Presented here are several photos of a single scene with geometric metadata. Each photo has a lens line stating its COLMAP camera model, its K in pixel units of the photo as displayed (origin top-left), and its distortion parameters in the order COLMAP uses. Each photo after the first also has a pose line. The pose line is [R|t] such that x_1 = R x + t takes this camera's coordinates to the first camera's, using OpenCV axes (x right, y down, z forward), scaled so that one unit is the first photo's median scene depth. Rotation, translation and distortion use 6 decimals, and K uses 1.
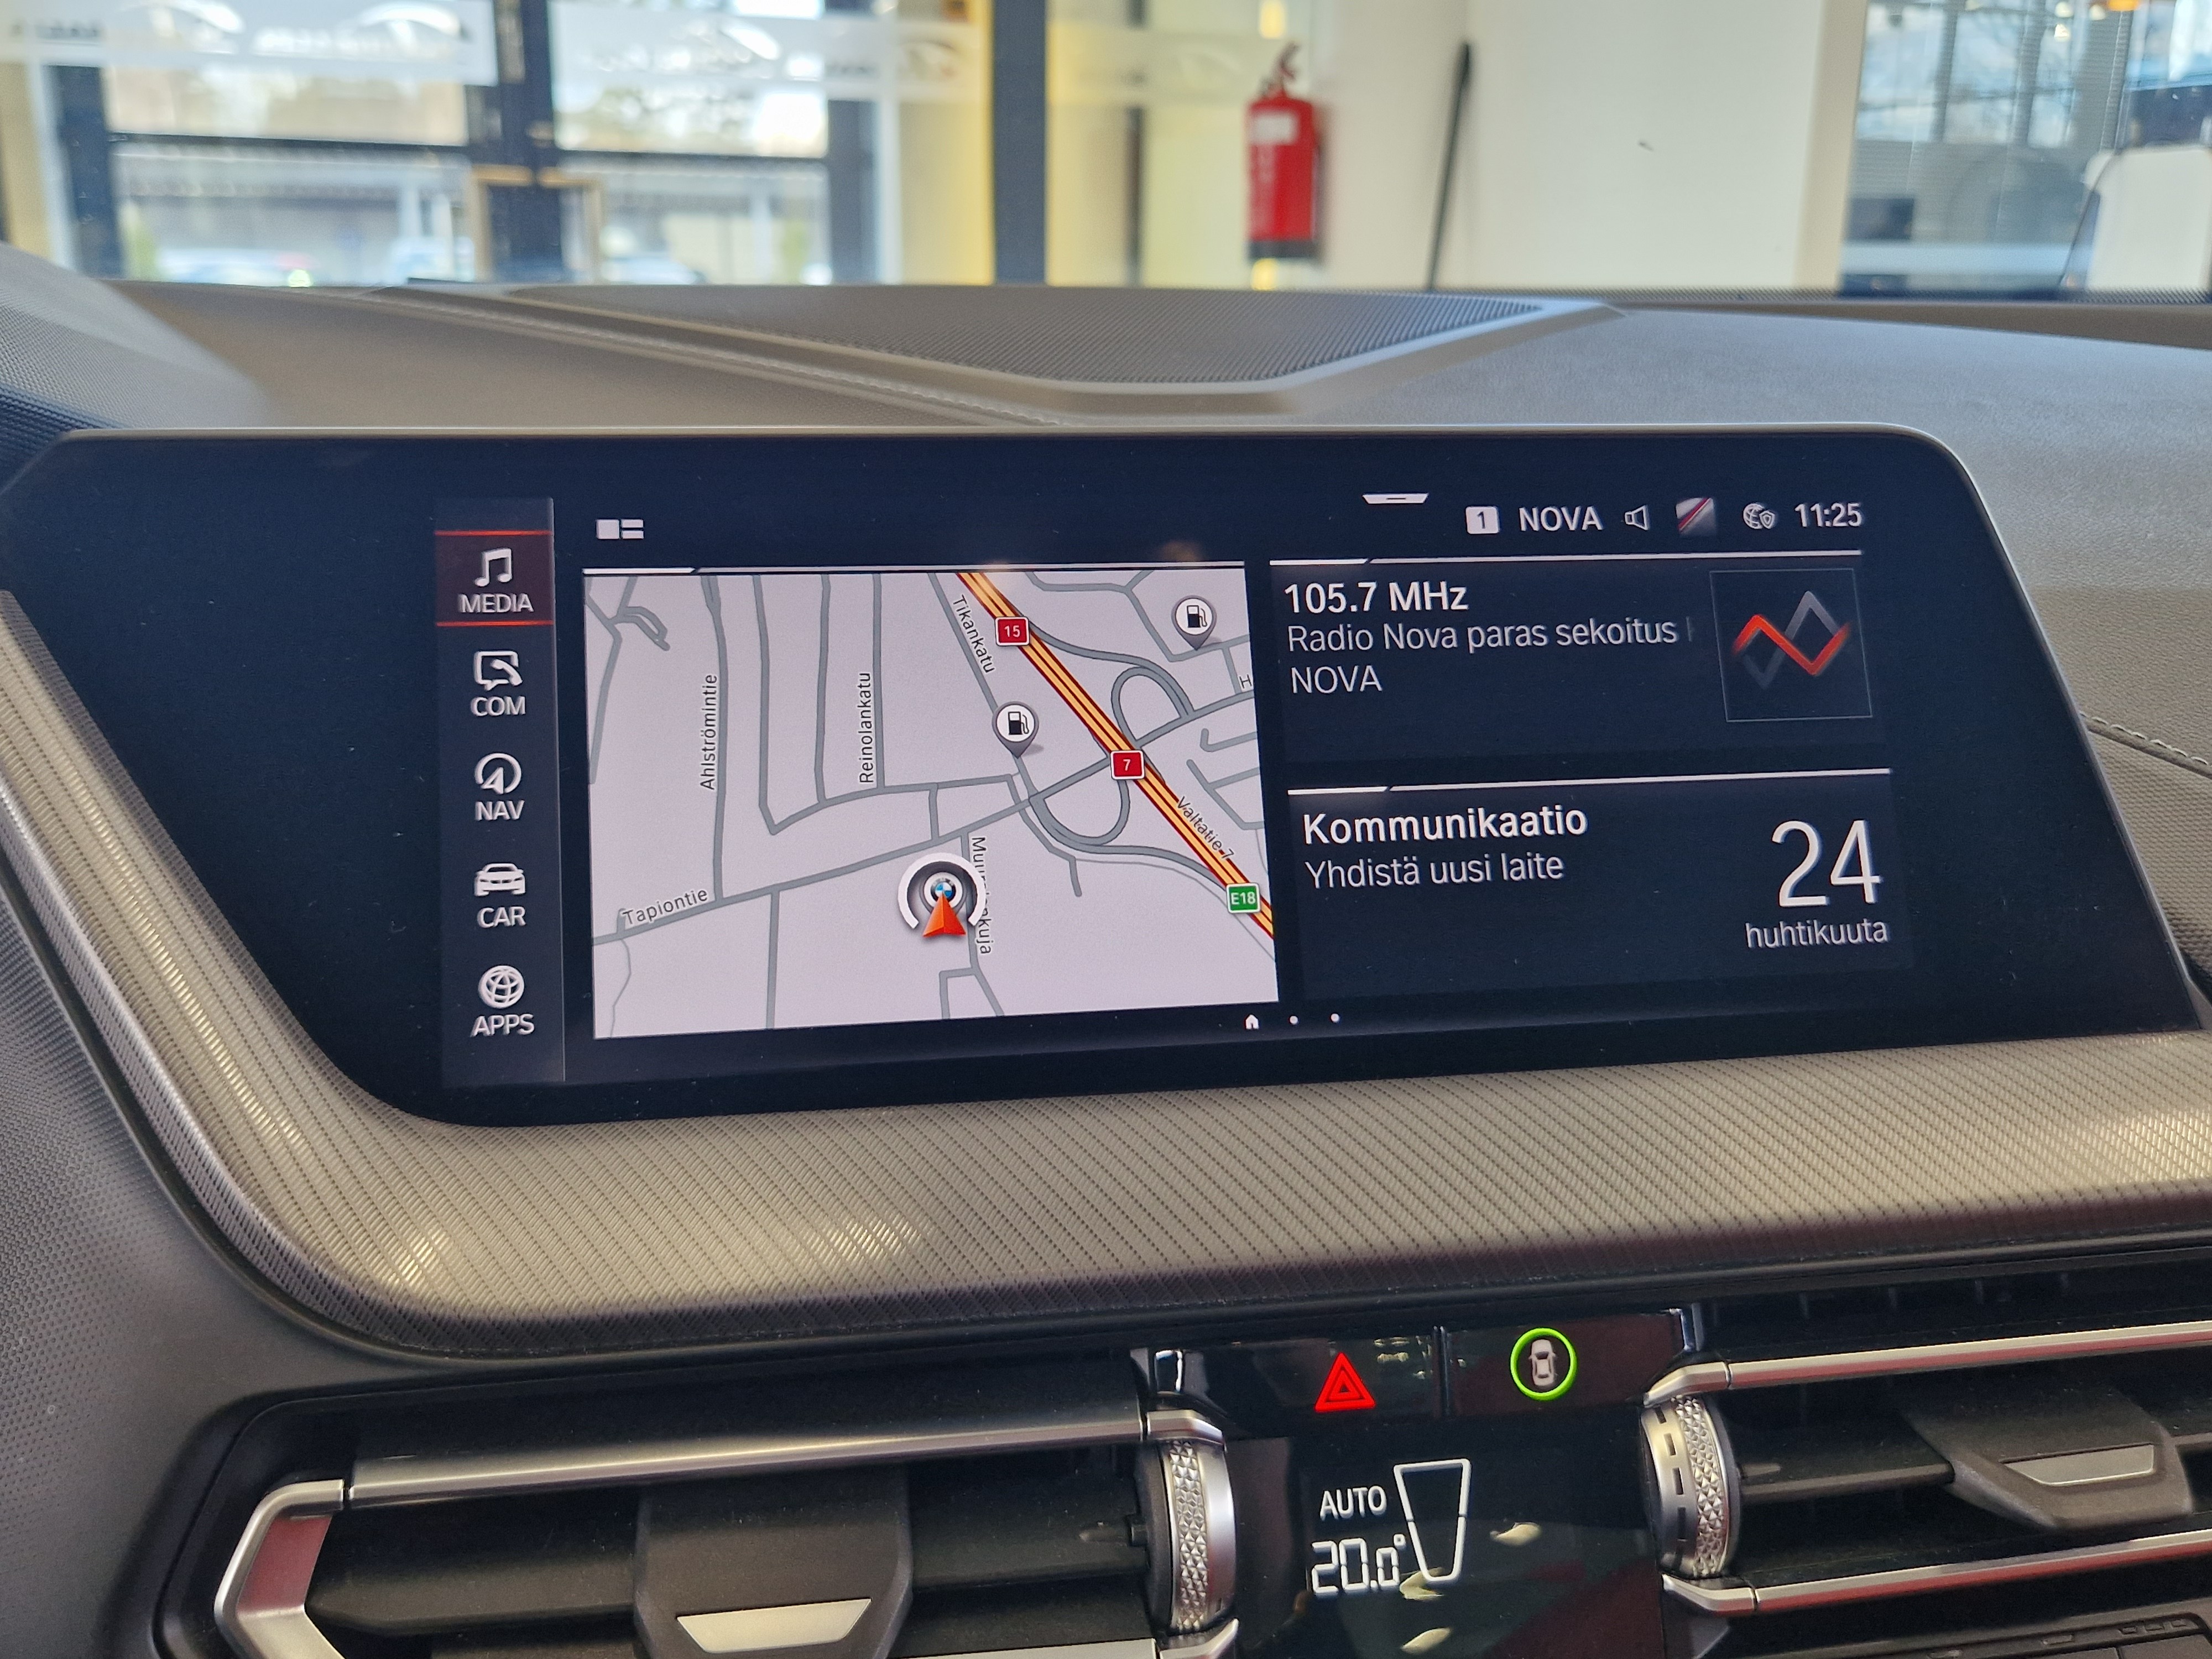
lens RADIAL K [[2069.0, 0, 1141.7], [0, 2069.0, 816.0], [0, 0, 1]] dist [0.021712, -0.012340]
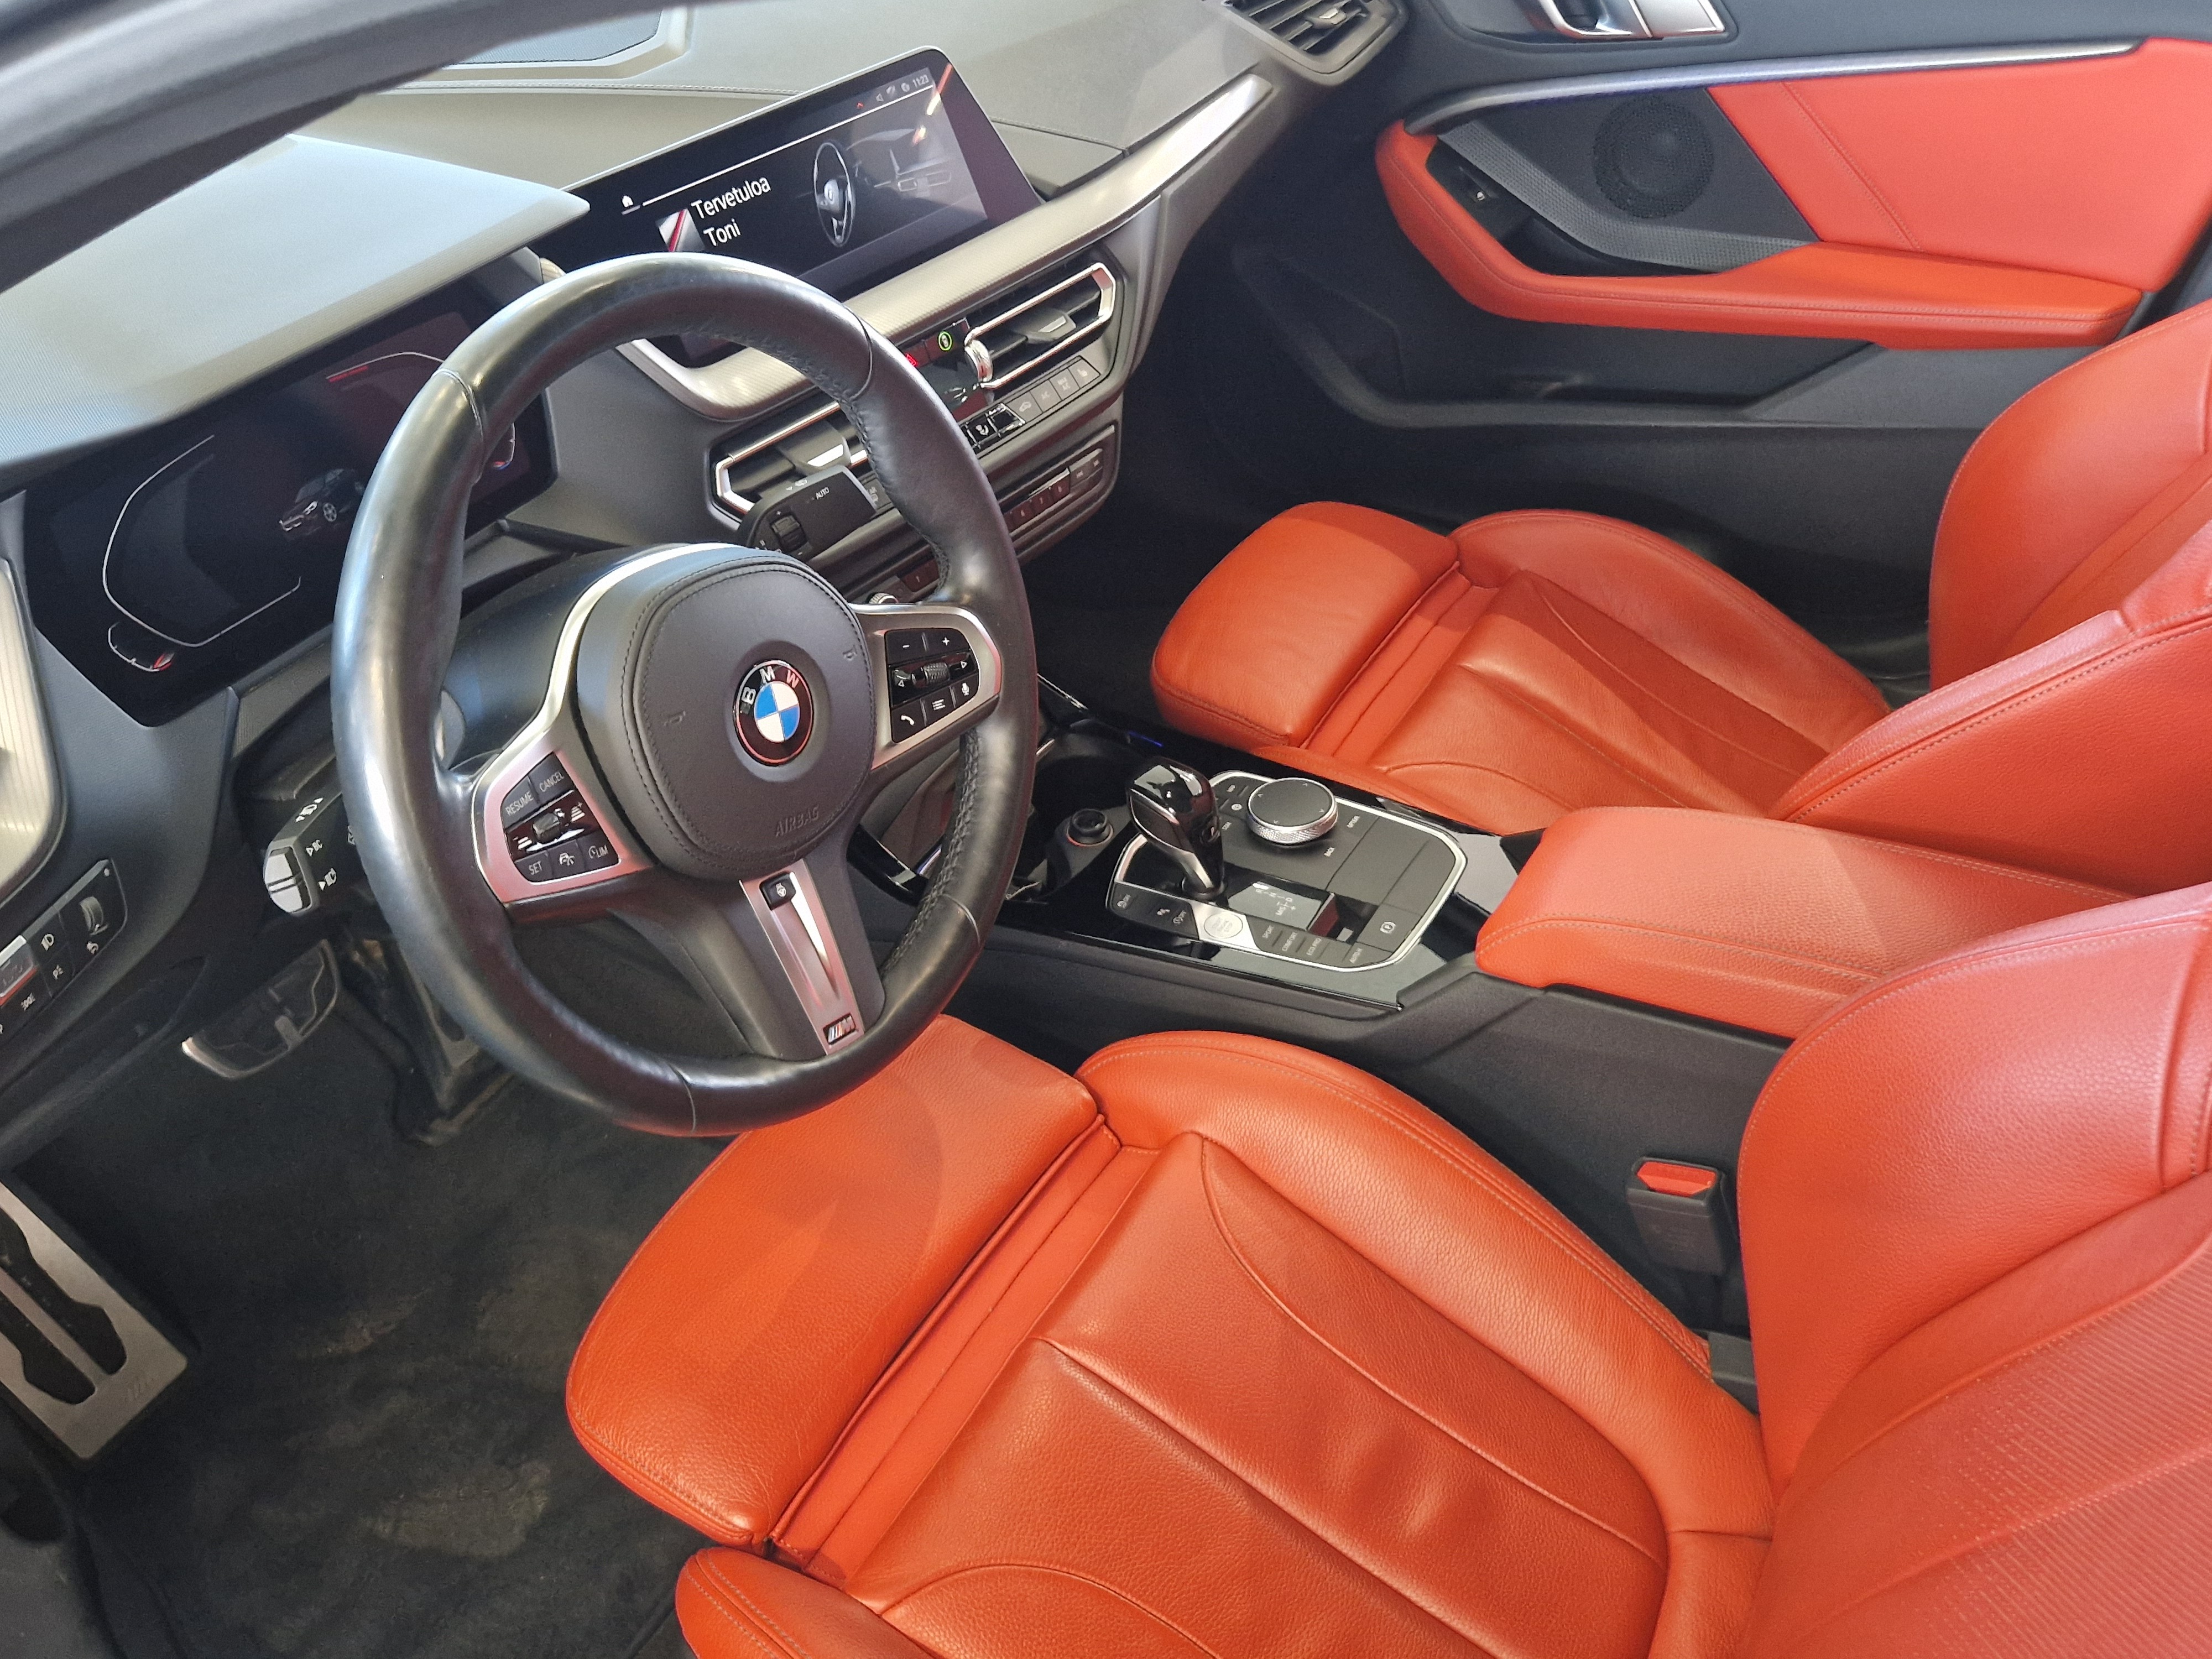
lens RADIAL K [[2050.3, 0, 1097.4], [0, 2050.3, 816.1], [0, 0, 1]] dist [0.033010, -0.027922]
pose [[0.752079, -0.429051, 0.500293, -1.928271], [0.207467, 0.874614, 0.438188, -0.597031], [-0.625568, -0.225758, 0.746792, -2.297471]]
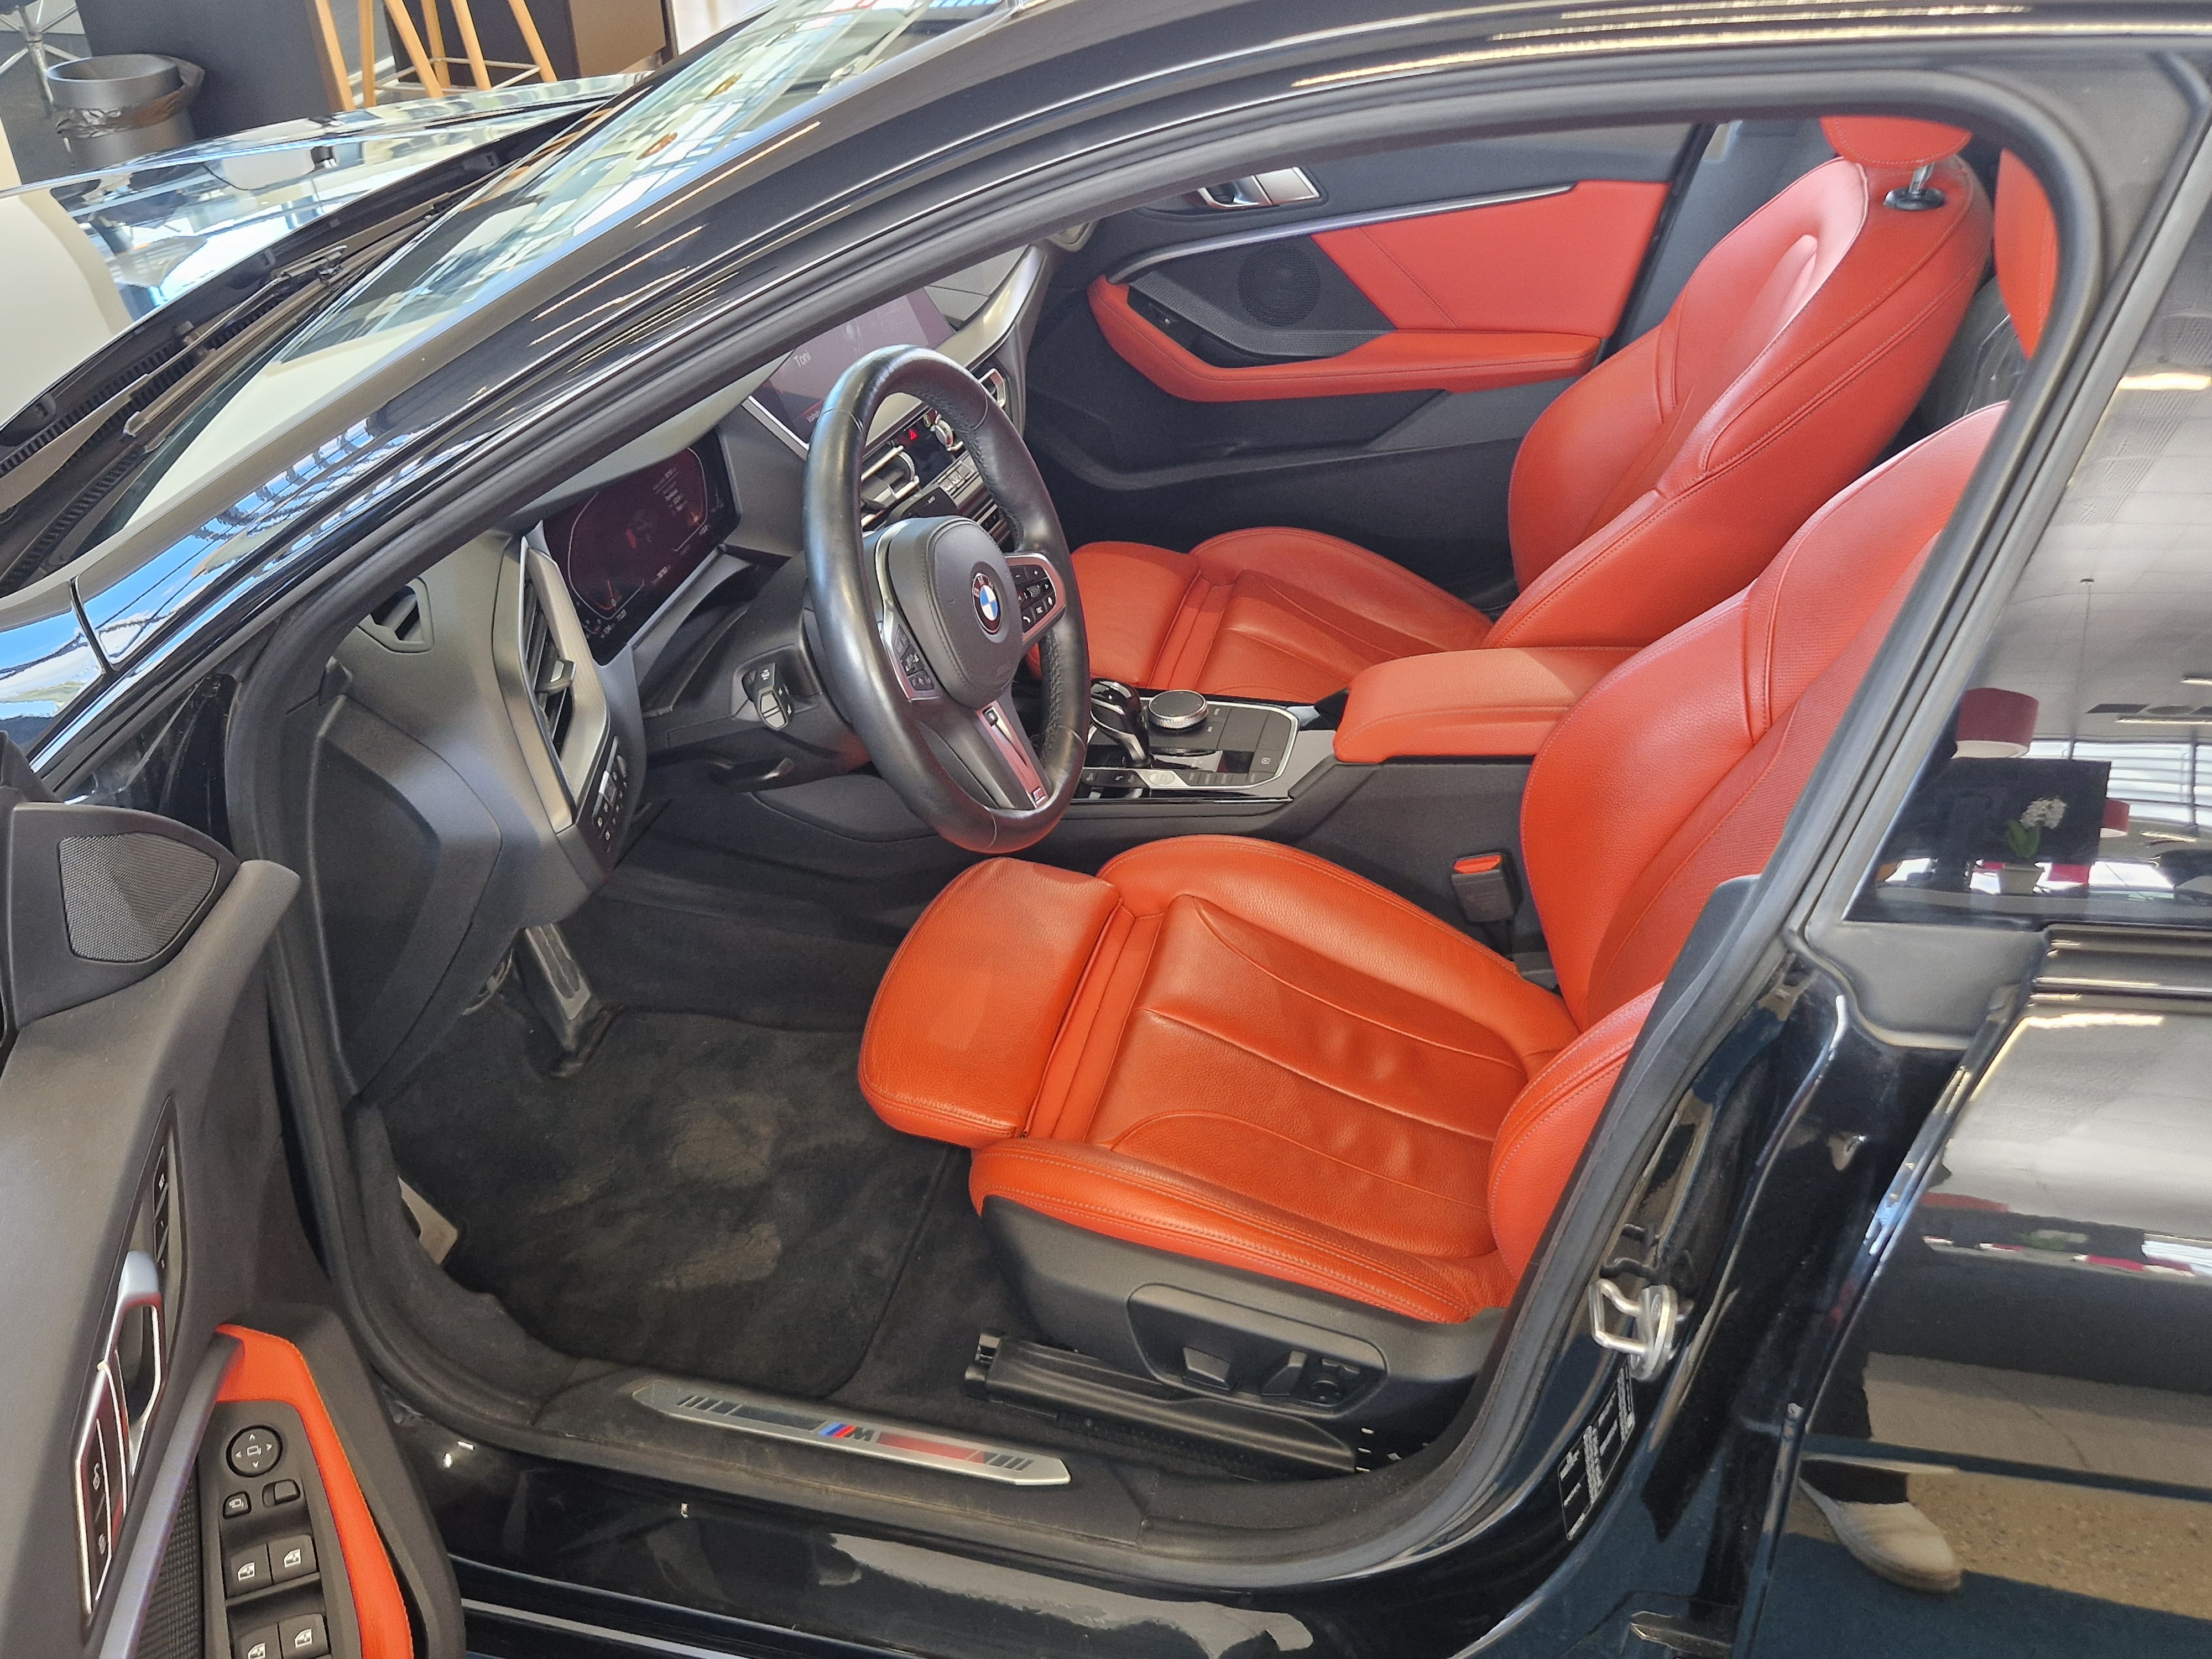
lens RADIAL K [[2069.0, 0, 1141.7], [0, 2069.0, 816.0], [0, 0, 1]] dist [0.021712, -0.012340]
pose [[0.516294, -0.475974, 0.711962, -4.277247], [0.241629, 0.878516, 0.412099, -1.049236], [-0.821618, -0.040734, 0.568581, -2.956097]]
